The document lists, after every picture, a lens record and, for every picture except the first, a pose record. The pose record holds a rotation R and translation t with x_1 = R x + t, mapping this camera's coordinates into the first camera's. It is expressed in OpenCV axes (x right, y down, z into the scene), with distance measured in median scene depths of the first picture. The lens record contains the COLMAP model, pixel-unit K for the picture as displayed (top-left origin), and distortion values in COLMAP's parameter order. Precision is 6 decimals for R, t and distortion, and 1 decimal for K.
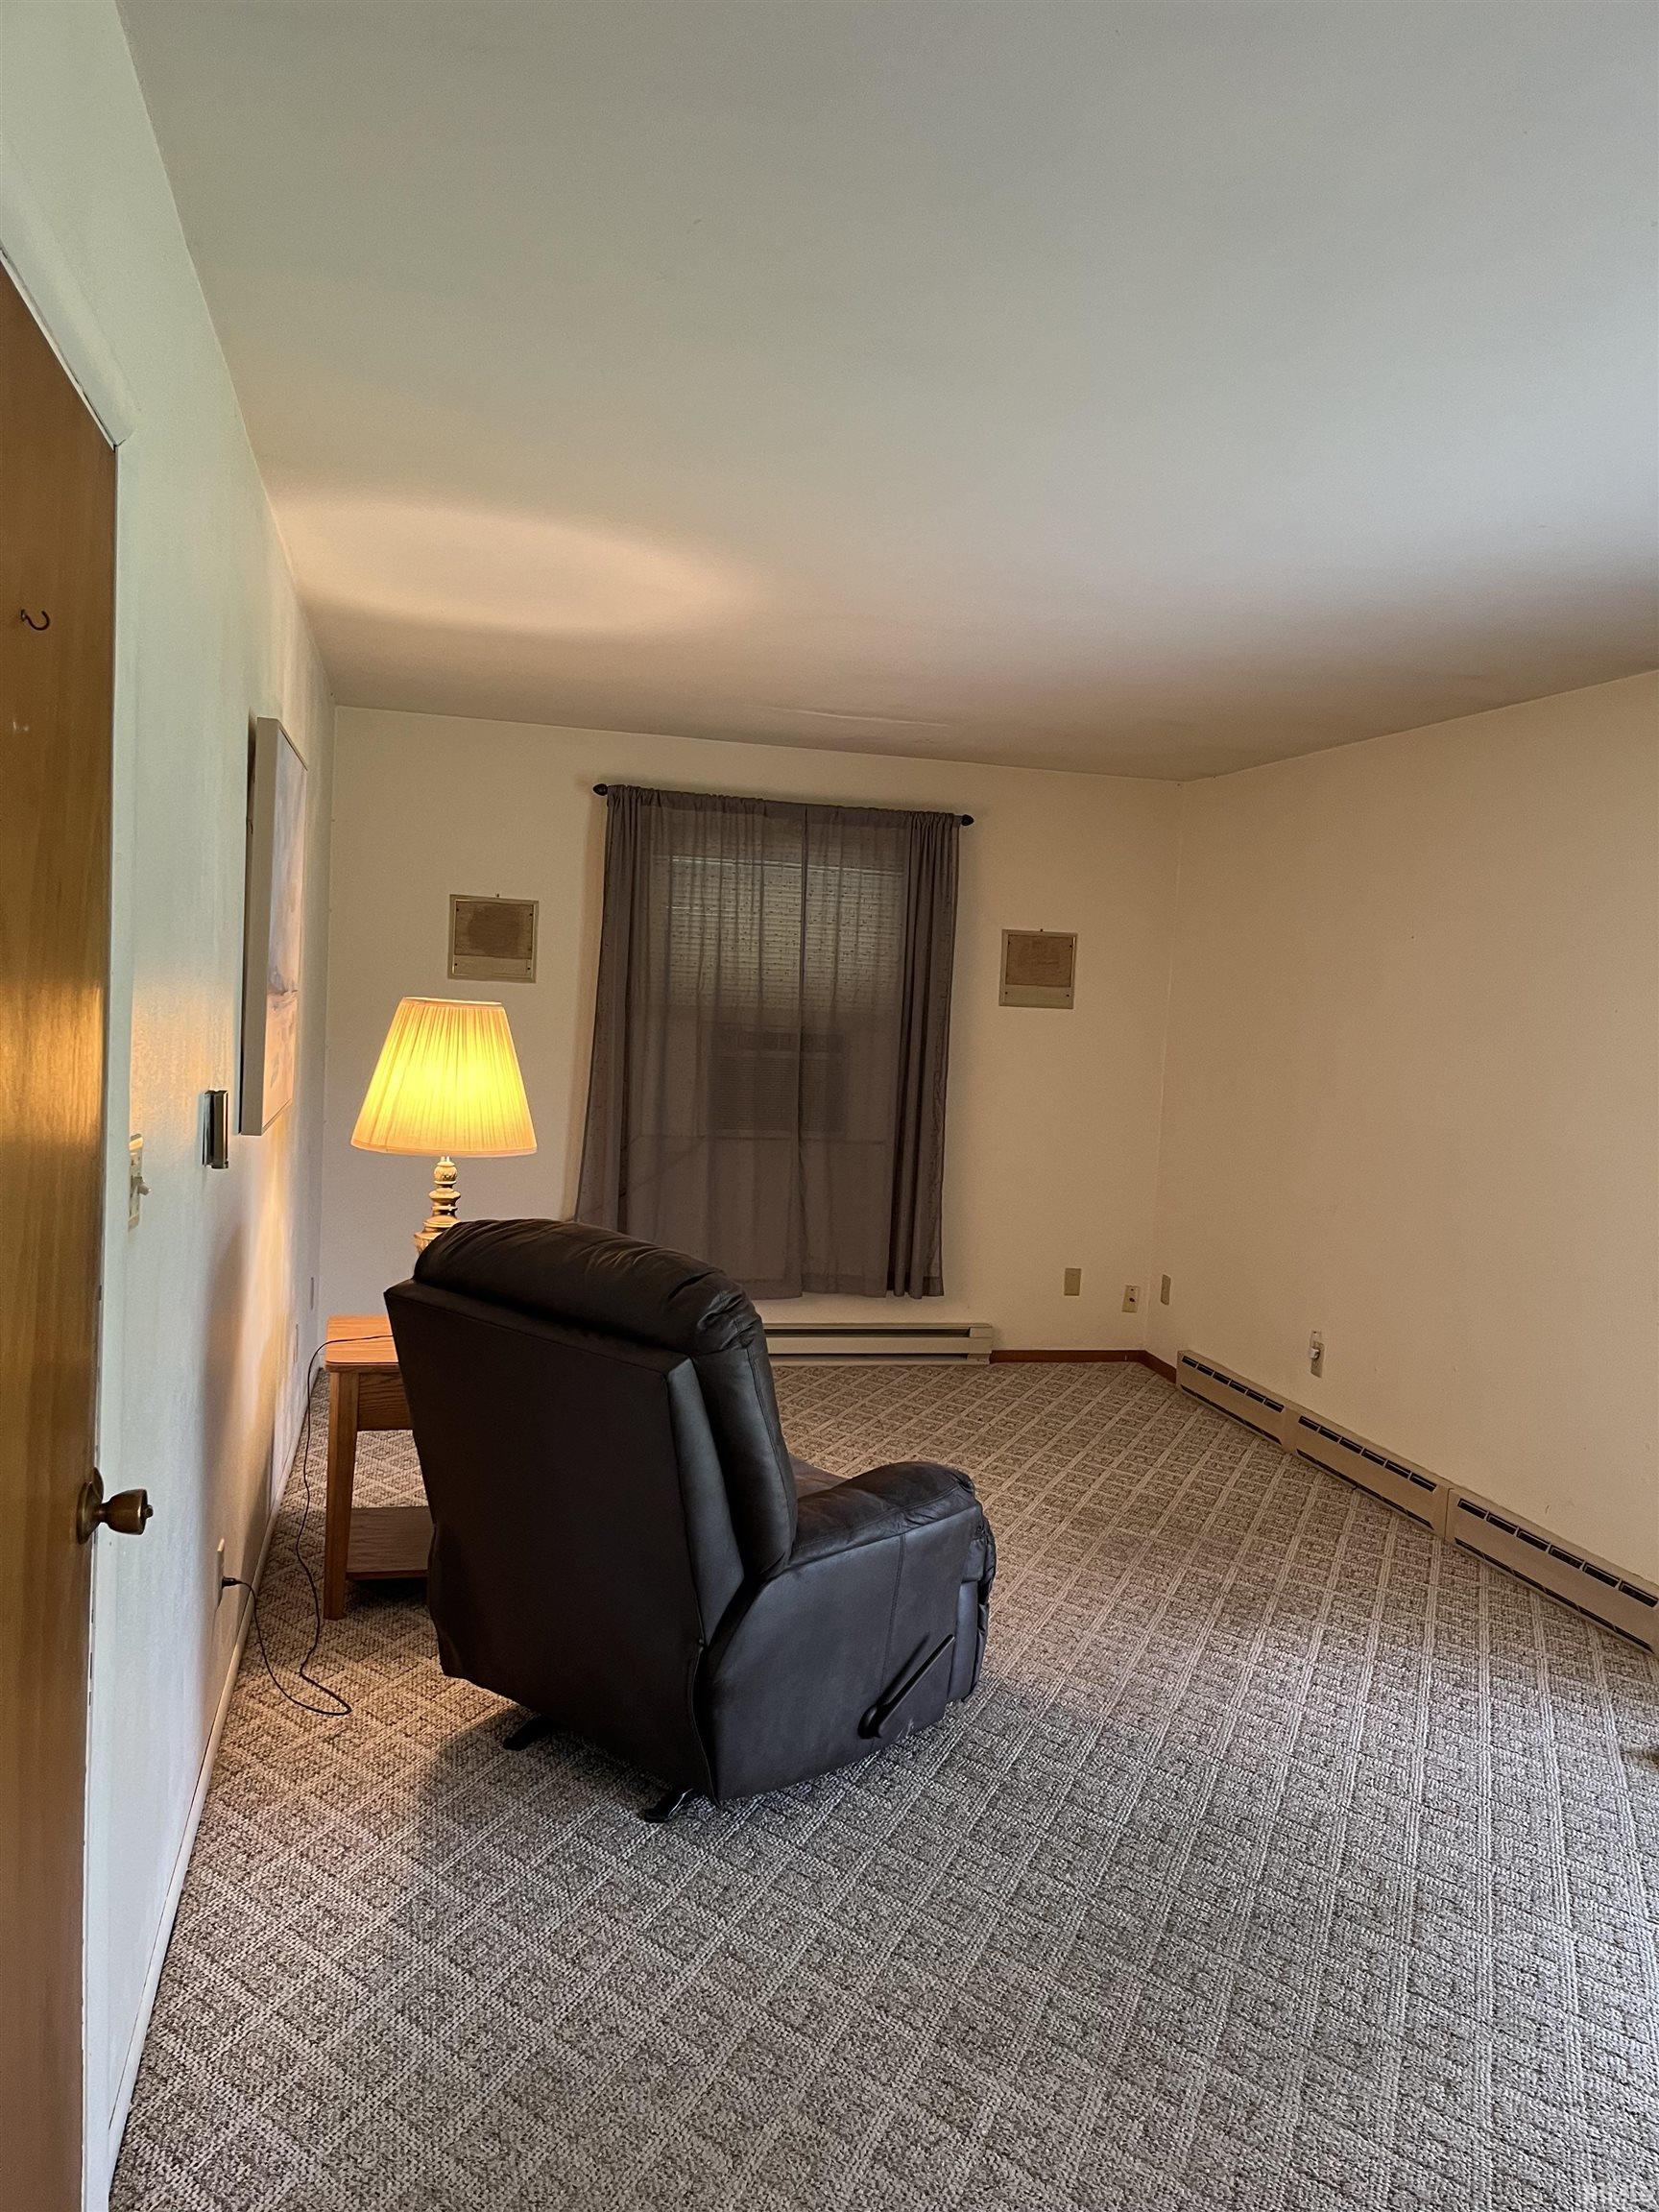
lens RADIAL K [[1654.4, 0, 835.4], [0, 1654.4, 1129.3], [0, 0, 1]] dist [0.063649, -0.086627]
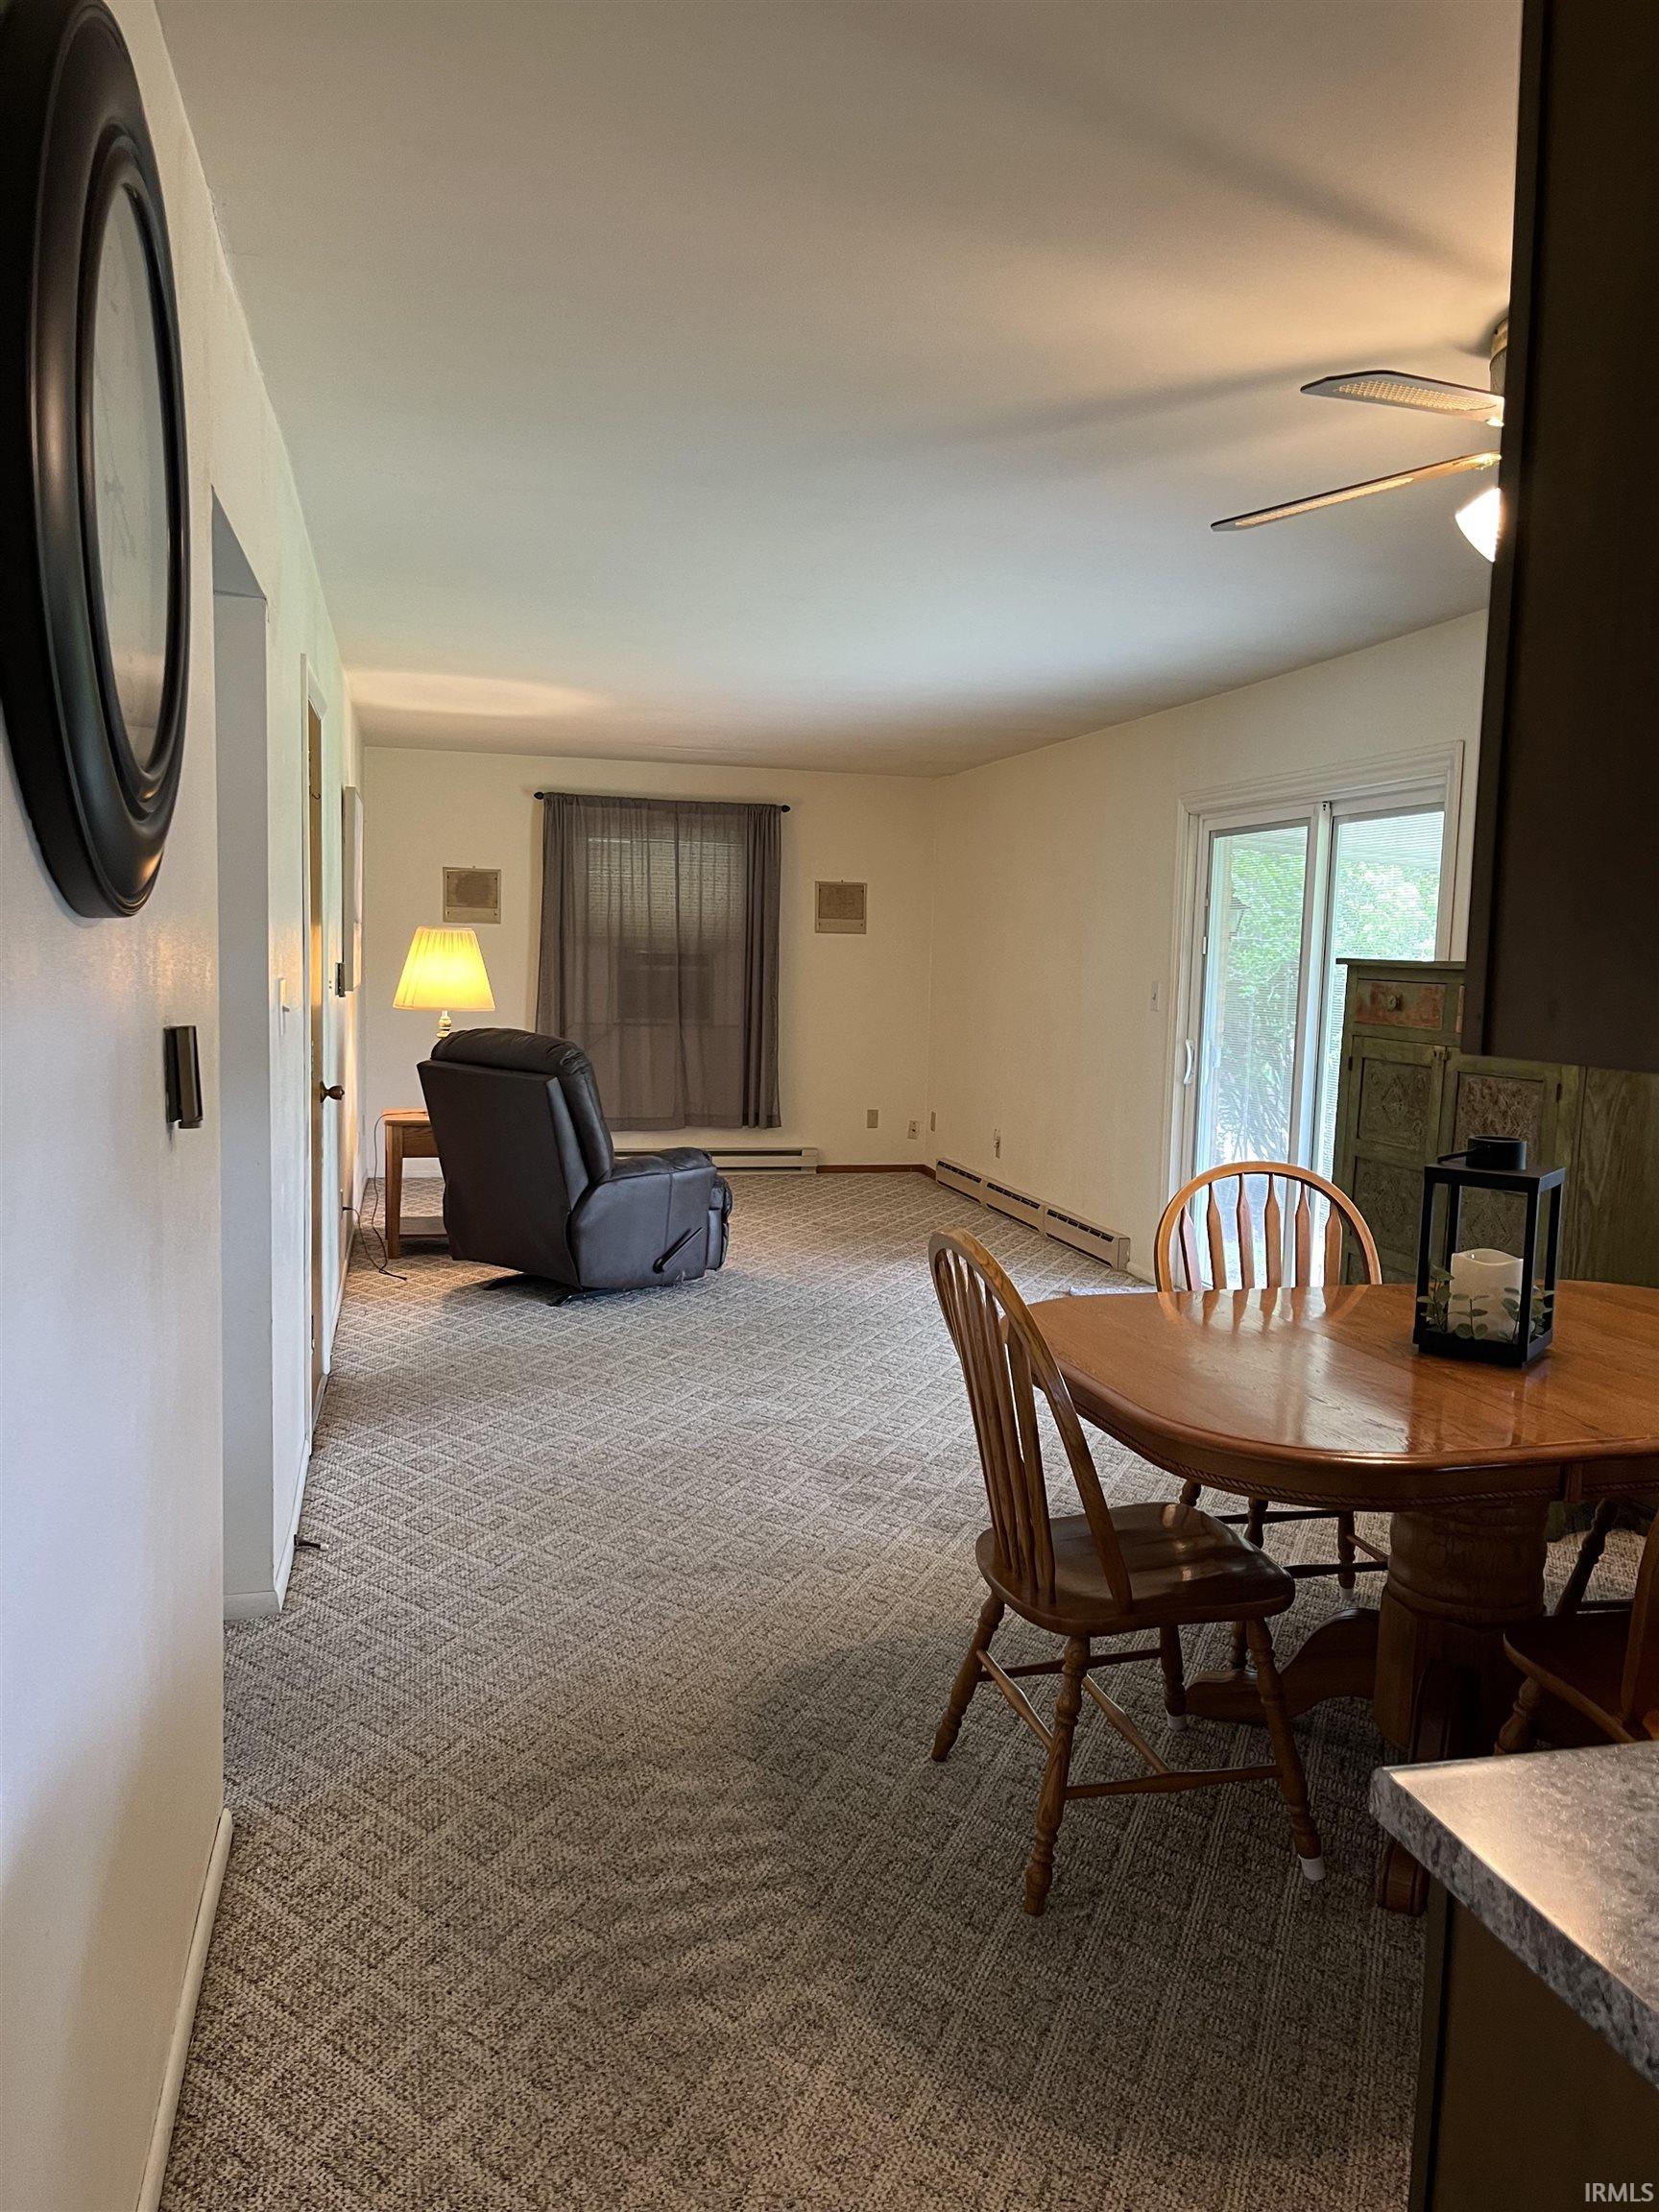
lens RADIAL K [[1640.9, 0, 865.0], [0, 1640.9, 1144.2], [0, 0, 1]] dist [-0.004481, -0.037812]
pose [[0.999458, -0.027317, 0.018350, 0.117401], [0.026634, 0.998978, 0.036526, 0.065694], [-0.019329, -0.036017, 0.999164, -0.503422]]
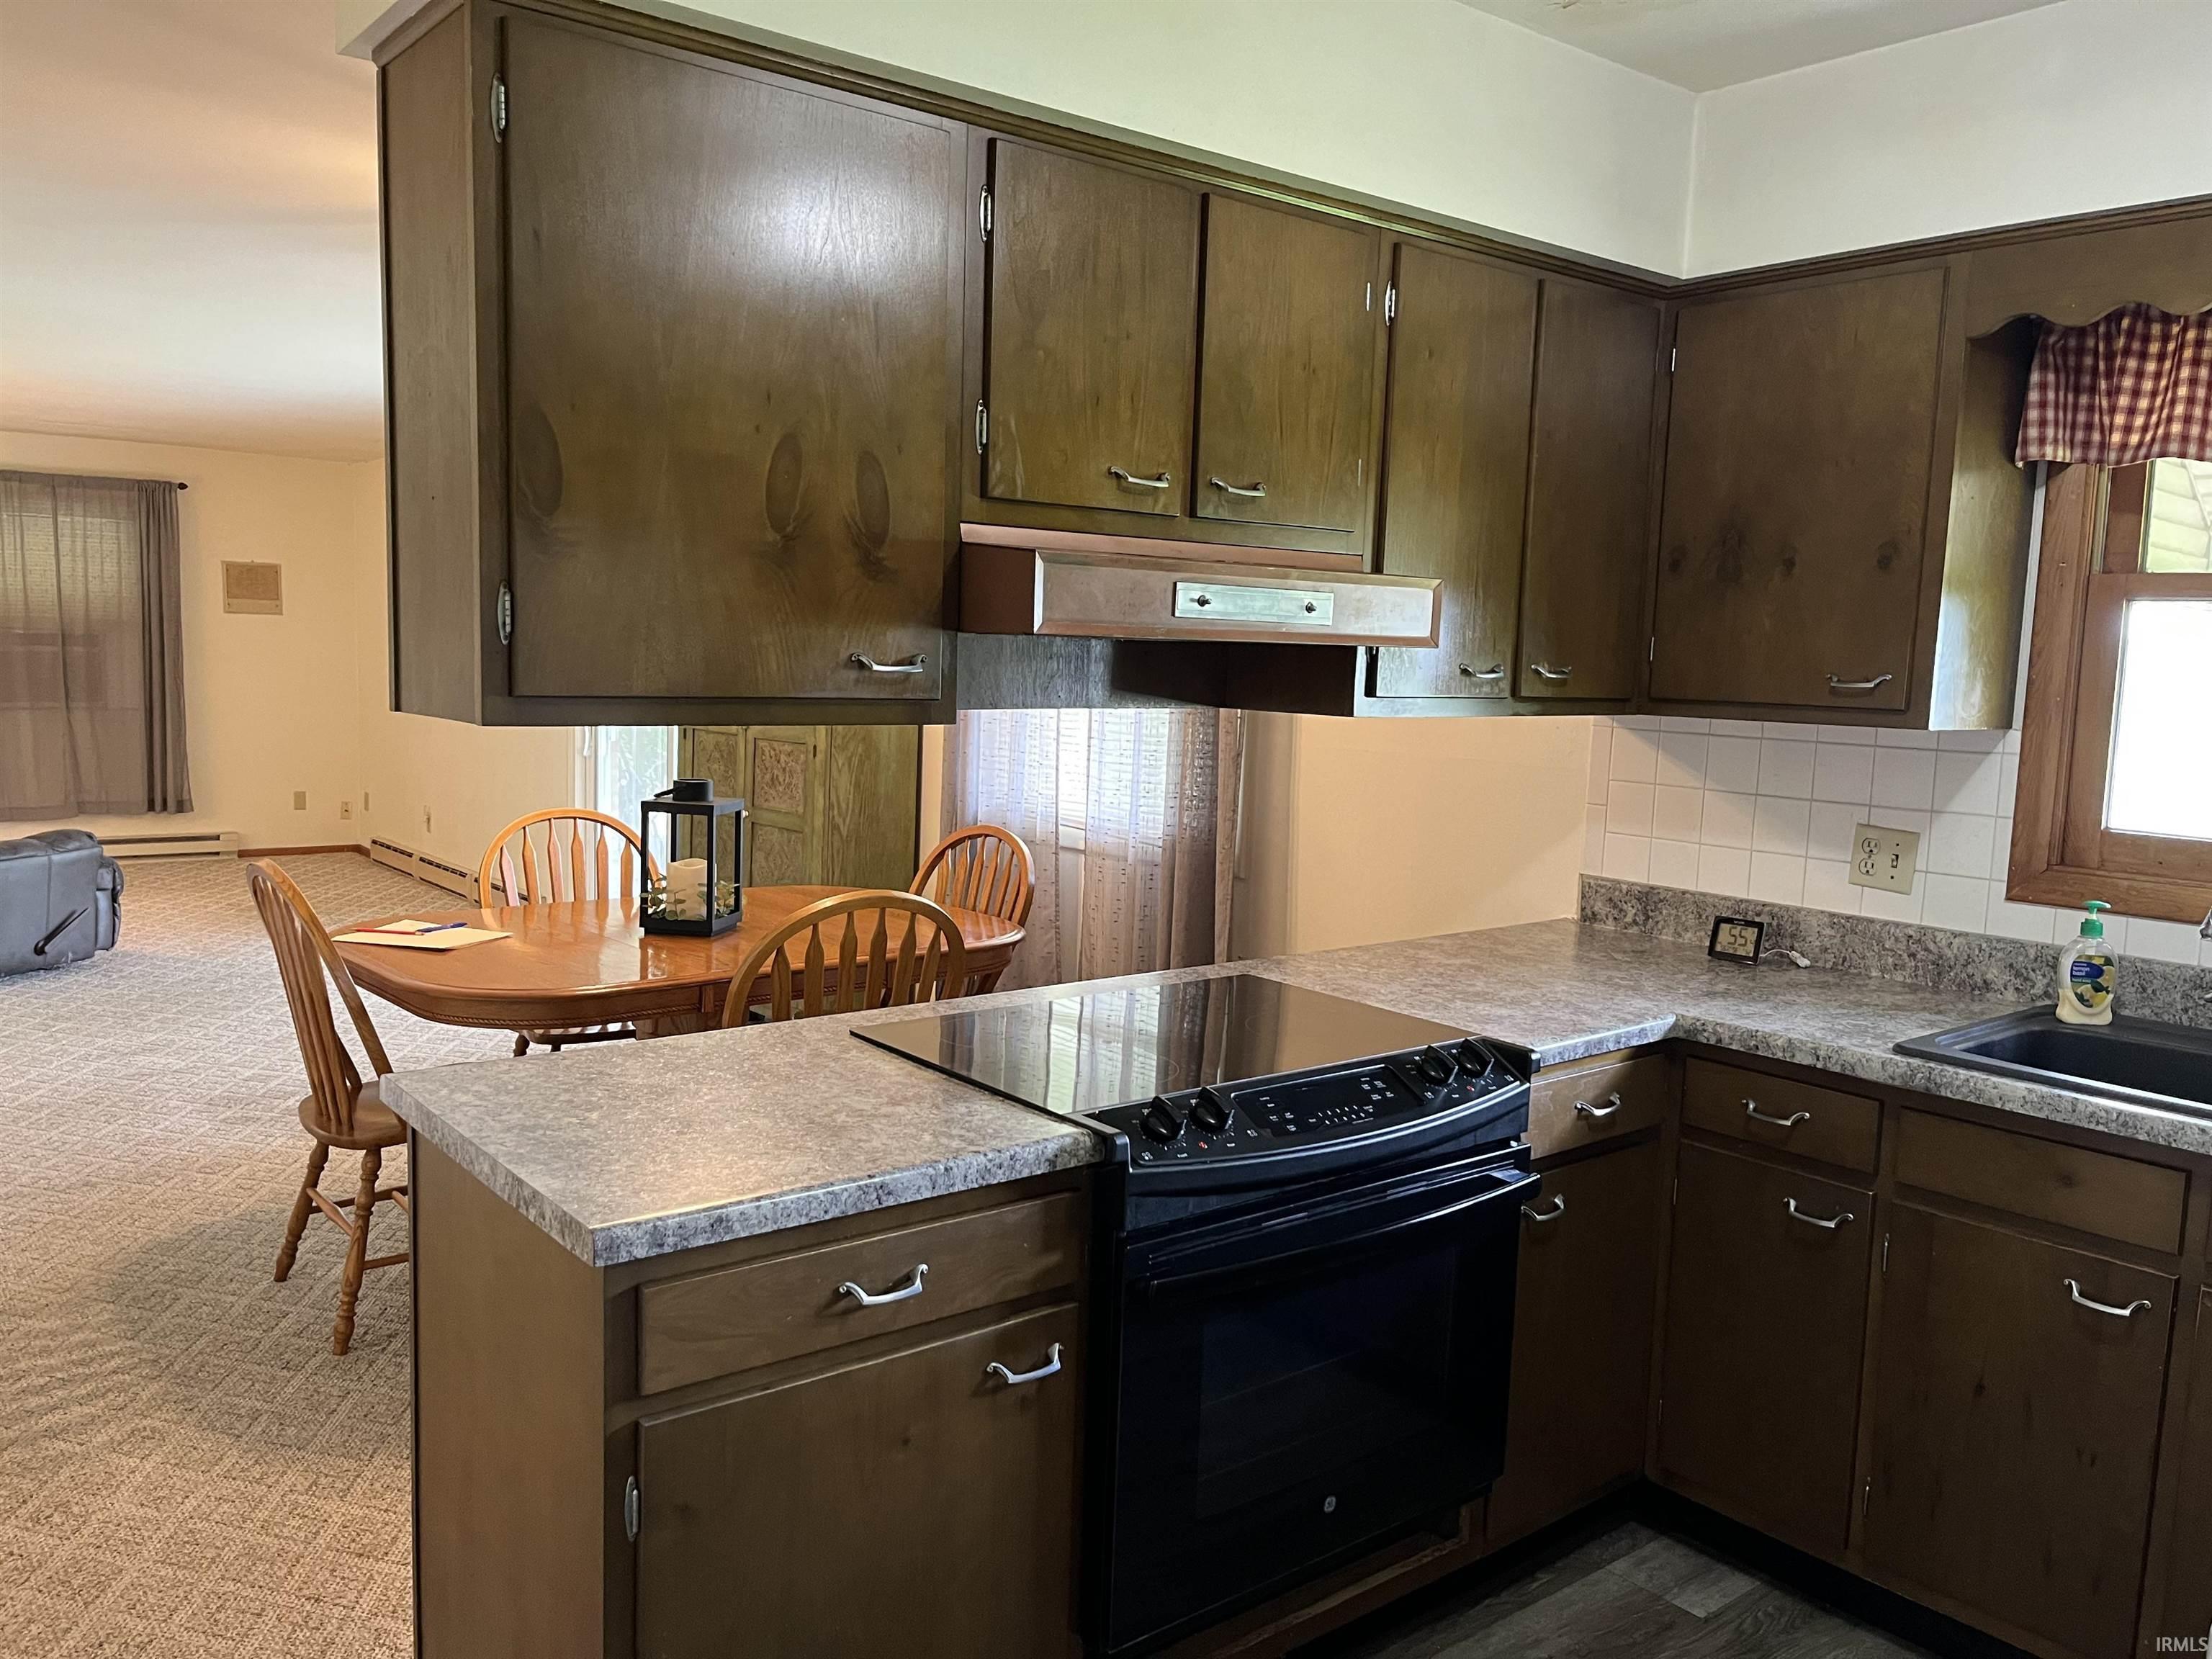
lens RADIAL K [[1654.4, 0, 1102.6], [0, 1654.4, 828.1], [0, 0, 1]] dist [0.063649, -0.086627]
pose [[0.901026, -0.068536, 0.428317, 0.160064], [0.049494, 0.997234, 0.055452, 0.074766], [-0.430933, -0.028764, 0.901925, -0.706334]]
